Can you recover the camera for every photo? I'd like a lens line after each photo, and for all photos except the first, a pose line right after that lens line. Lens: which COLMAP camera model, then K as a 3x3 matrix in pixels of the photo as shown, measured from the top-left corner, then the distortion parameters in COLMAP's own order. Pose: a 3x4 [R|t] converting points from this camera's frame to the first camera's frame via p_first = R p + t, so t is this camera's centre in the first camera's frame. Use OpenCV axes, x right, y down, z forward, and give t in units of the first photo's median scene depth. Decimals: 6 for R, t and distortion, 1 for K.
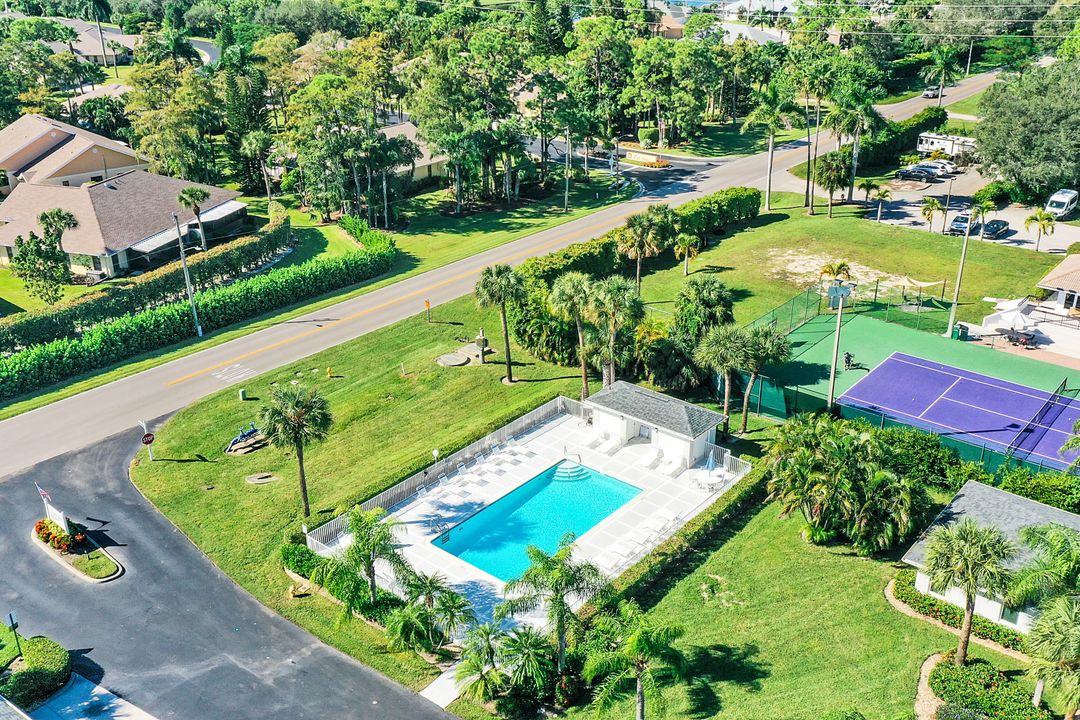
lens RADIAL K [[991.6, 0, 556.6], [0, 991.6, 359.7], [0, 0, 1]] dist [0.002986, -0.008542]
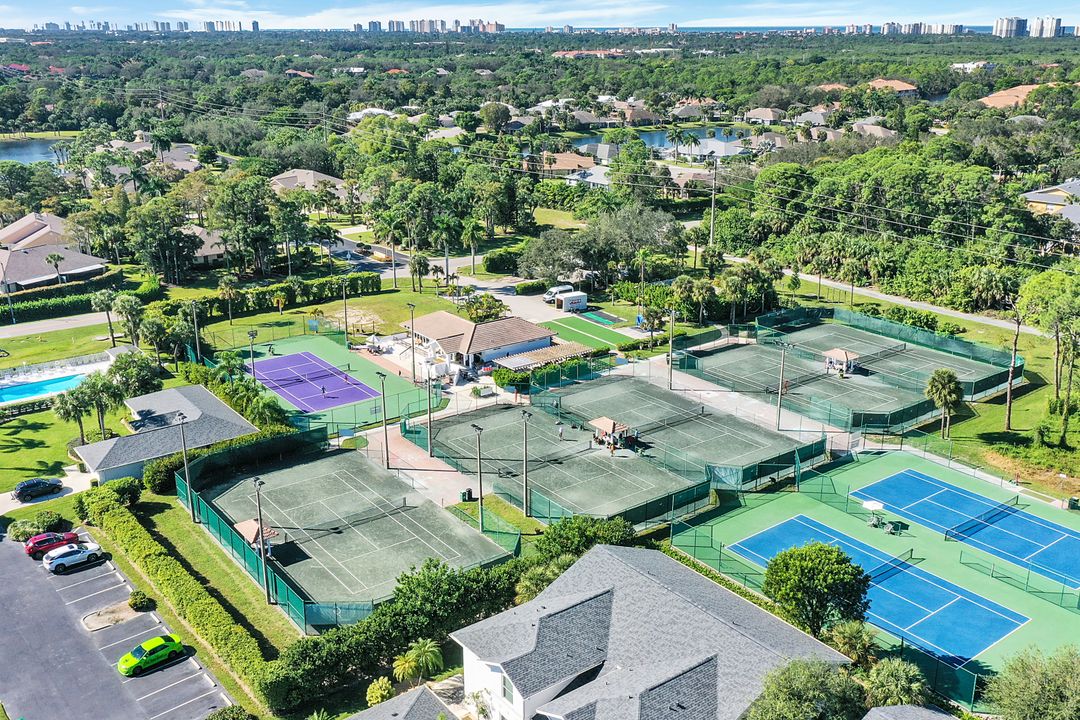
lens RADIAL K [[968.3, 0, 563.7], [0, 968.3, 360.9], [0, 0, 1]] dist [0.000988, -0.004366]
pose [[0.973999, 0.075540, -0.213588, 0.872531], [-0.096795, 0.991148, -0.090860, 0.095175], [0.204834, 0.109172, 0.972689, -0.527754]]
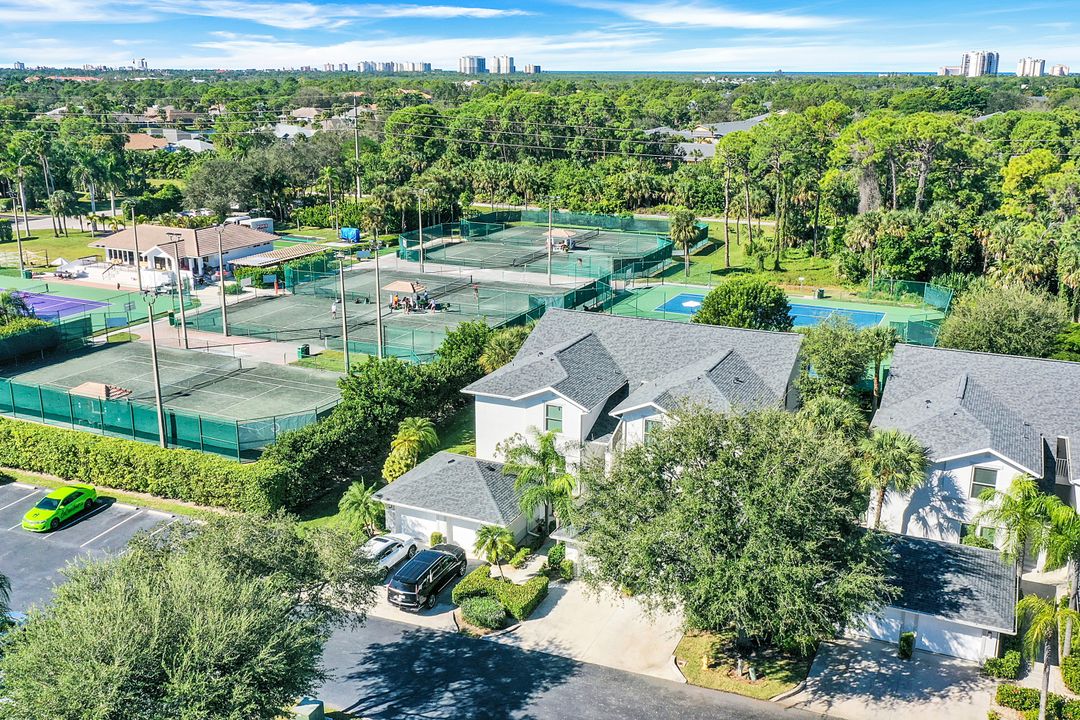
lens RADIAL K [[975.0, 0, 522.4], [0, 975.0, 361.4], [0, 0, 1]] dist [0.003560, -0.002532]
pose [[0.971495, -0.062012, 0.228805, 0.584938], [0.094005, 0.986824, -0.131689, 0.283079], [-0.217624, 0.149444, 0.964524, -0.482173]]
